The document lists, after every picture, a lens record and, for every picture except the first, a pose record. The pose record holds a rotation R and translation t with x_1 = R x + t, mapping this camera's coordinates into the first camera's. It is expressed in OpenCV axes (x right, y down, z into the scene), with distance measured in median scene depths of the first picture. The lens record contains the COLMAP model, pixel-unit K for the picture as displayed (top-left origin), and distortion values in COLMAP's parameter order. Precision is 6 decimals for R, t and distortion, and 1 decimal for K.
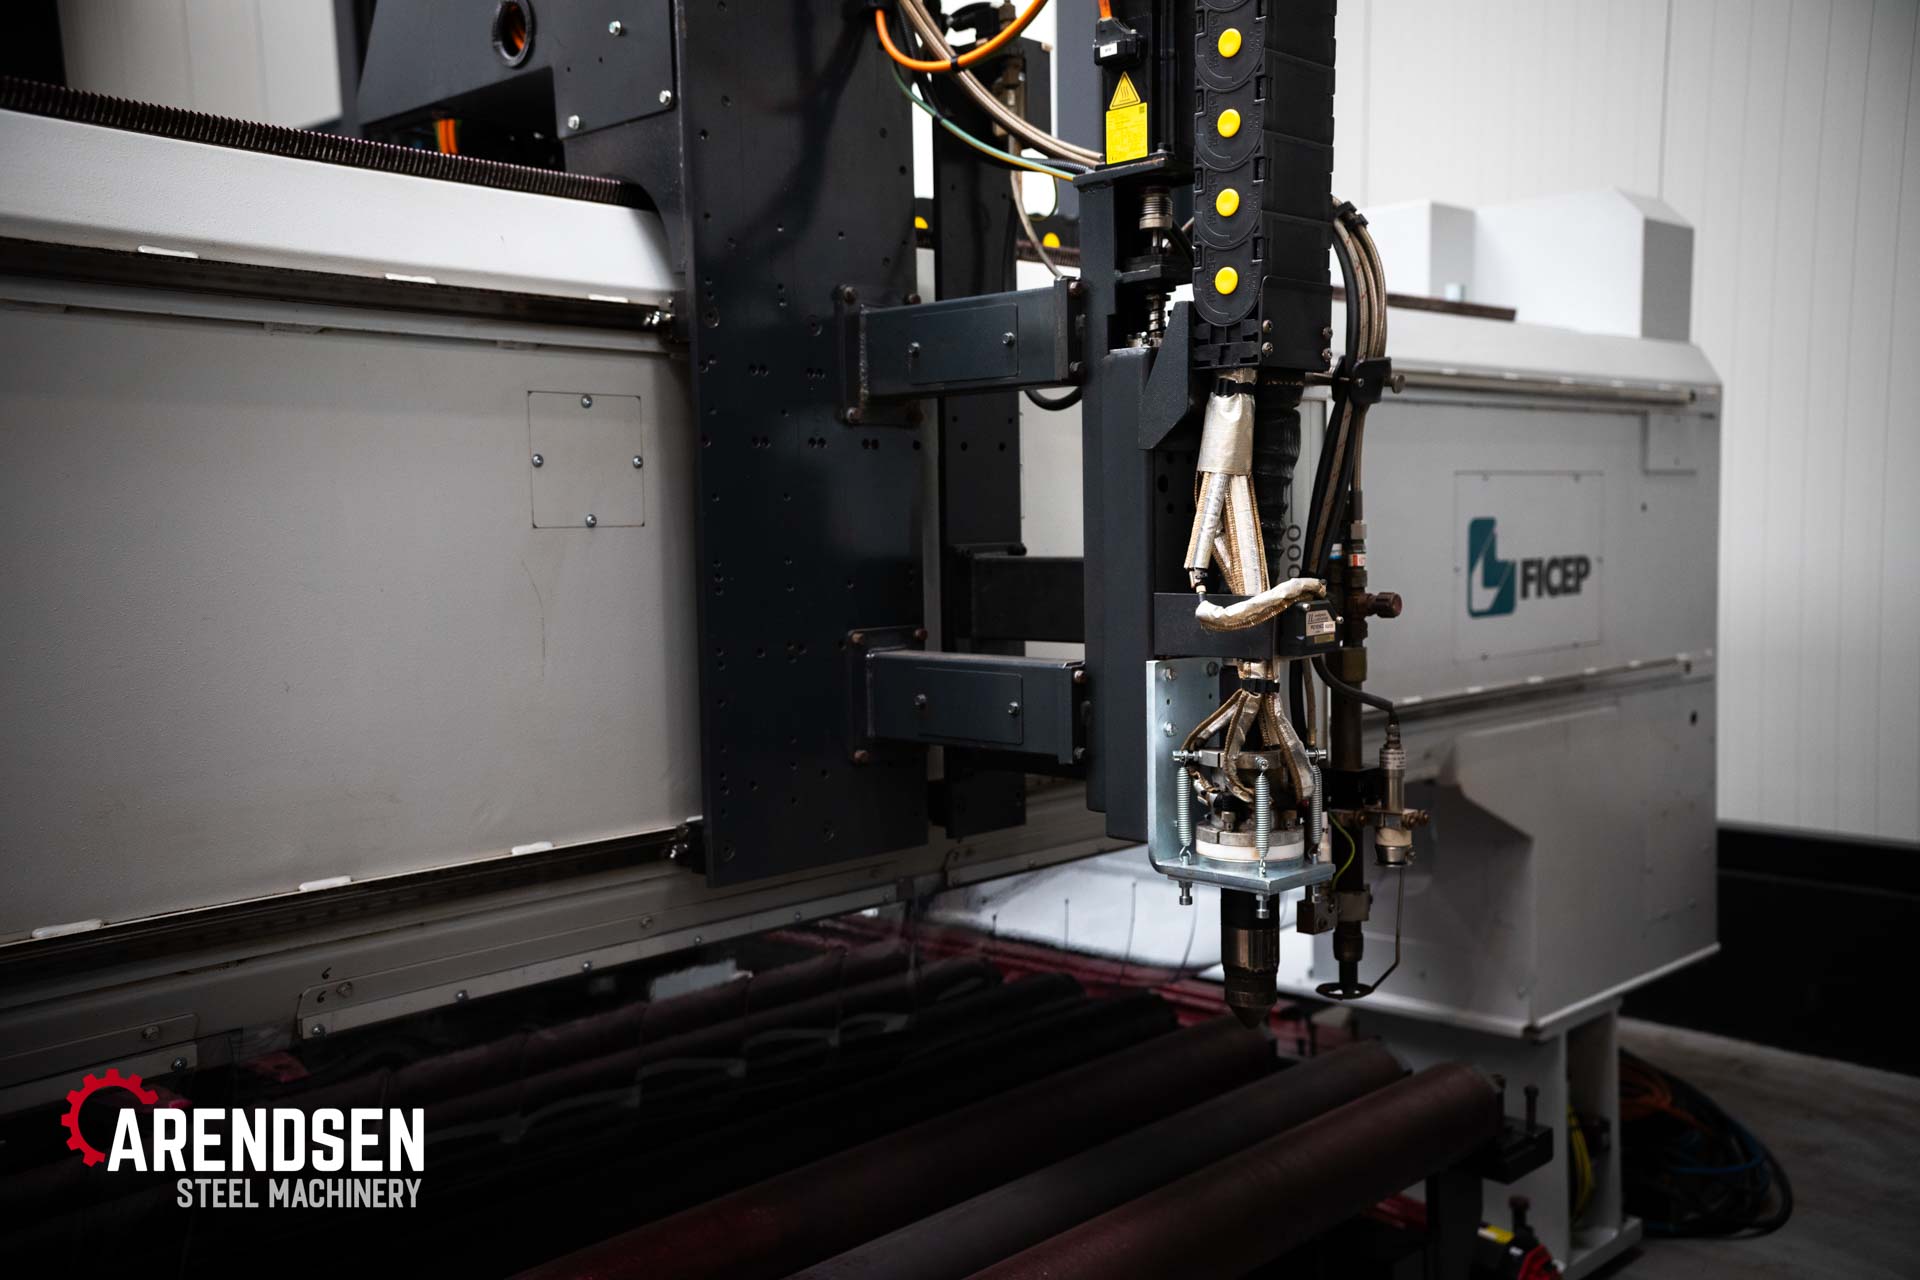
lens RADIAL K [[1767.8, 0, 987.2], [0, 1767.8, 638.1], [0, 0, 1]] dist [0.122755, 0.000000]
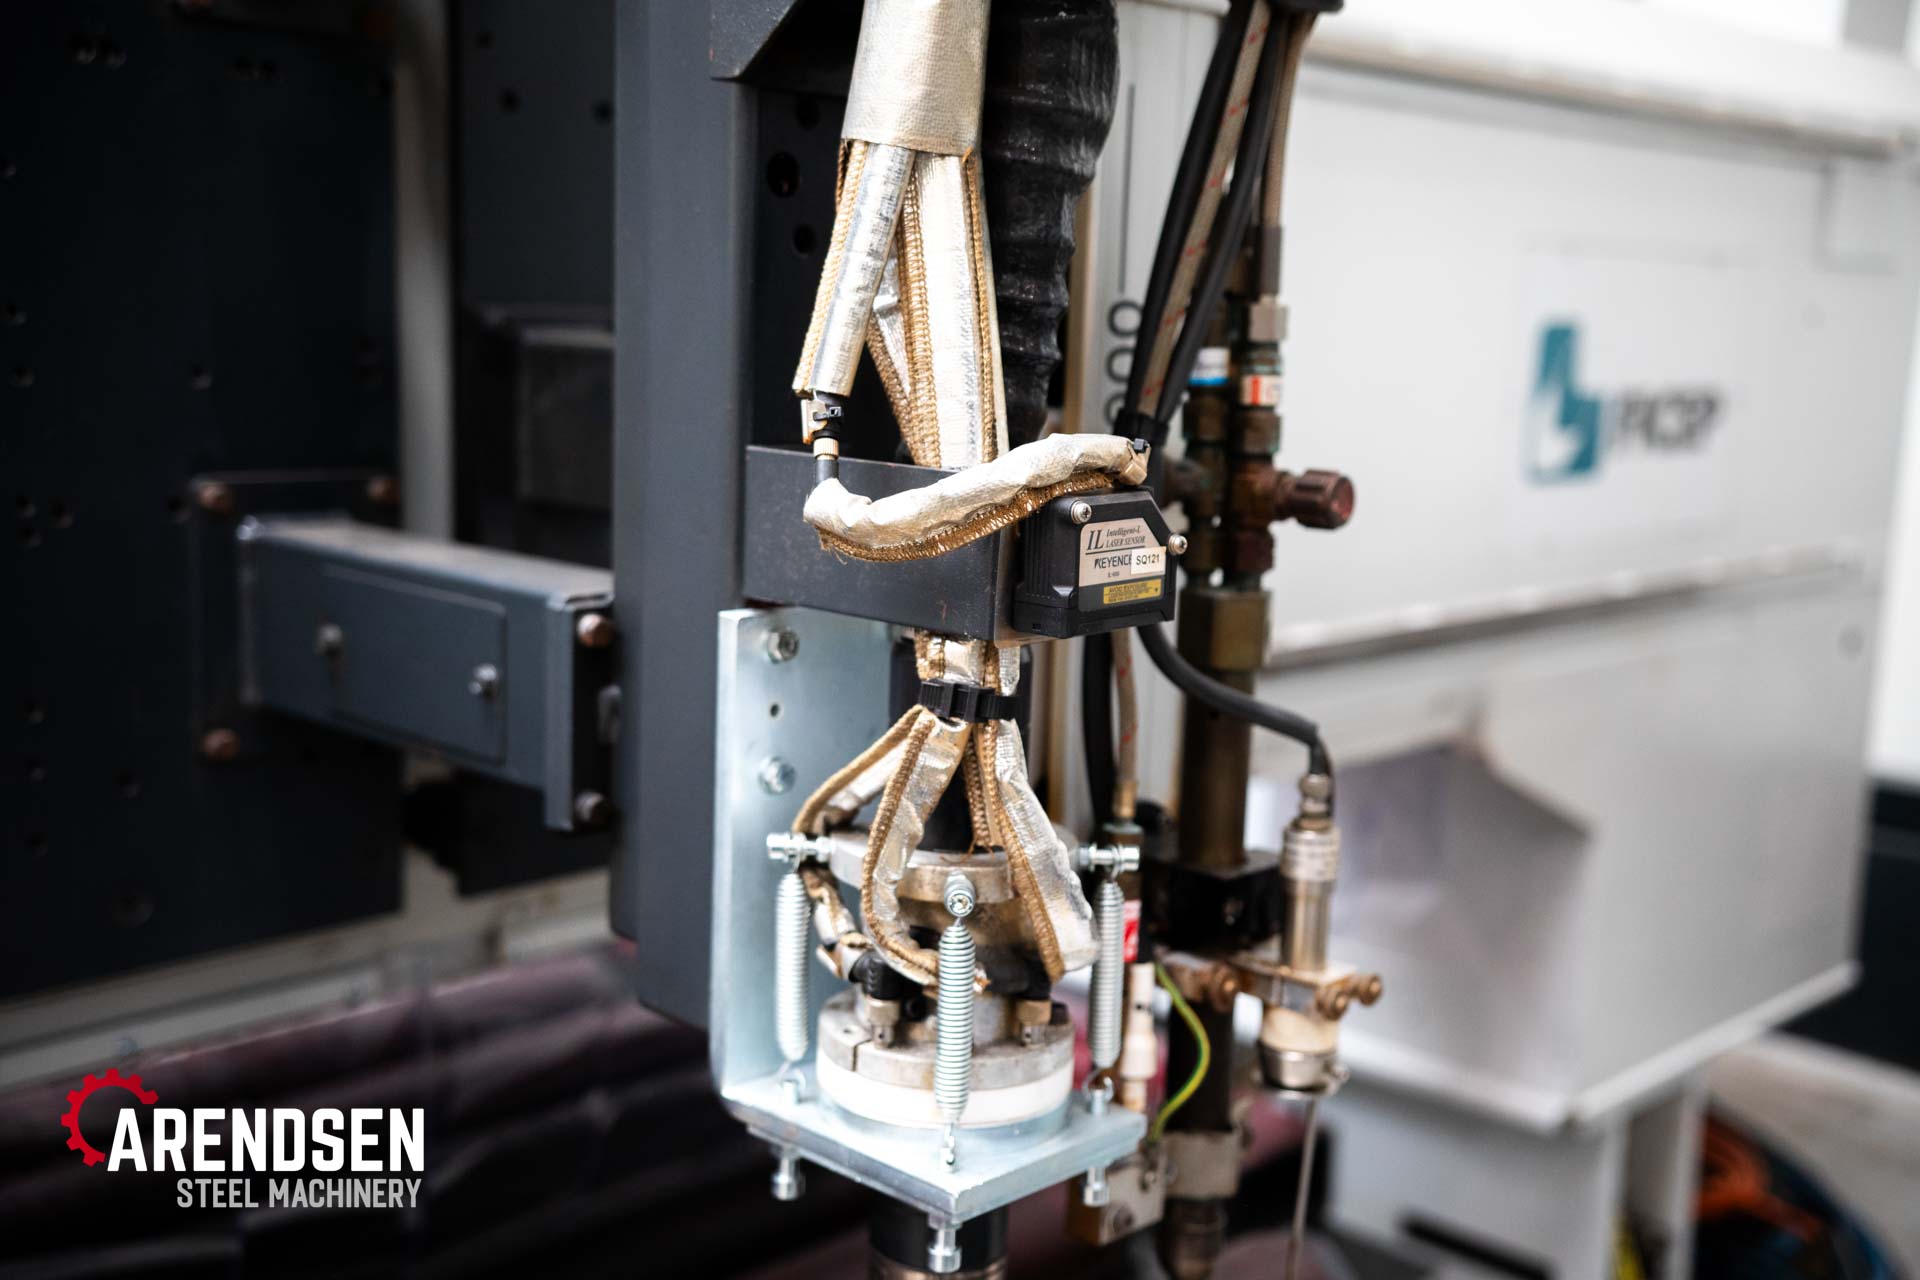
lens RADIAL K [[2122.3, 0, 963.8], [0, 2122.3, 640.5], [0, 0, 1]] dist [0.070632, 0.000000]
pose [[0.998588, 0.052624, 0.007322, 0.138391], [-0.053075, 0.994336, 0.092077, -0.027704], [-0.002435, -0.092336, 0.995725, 0.492792]]
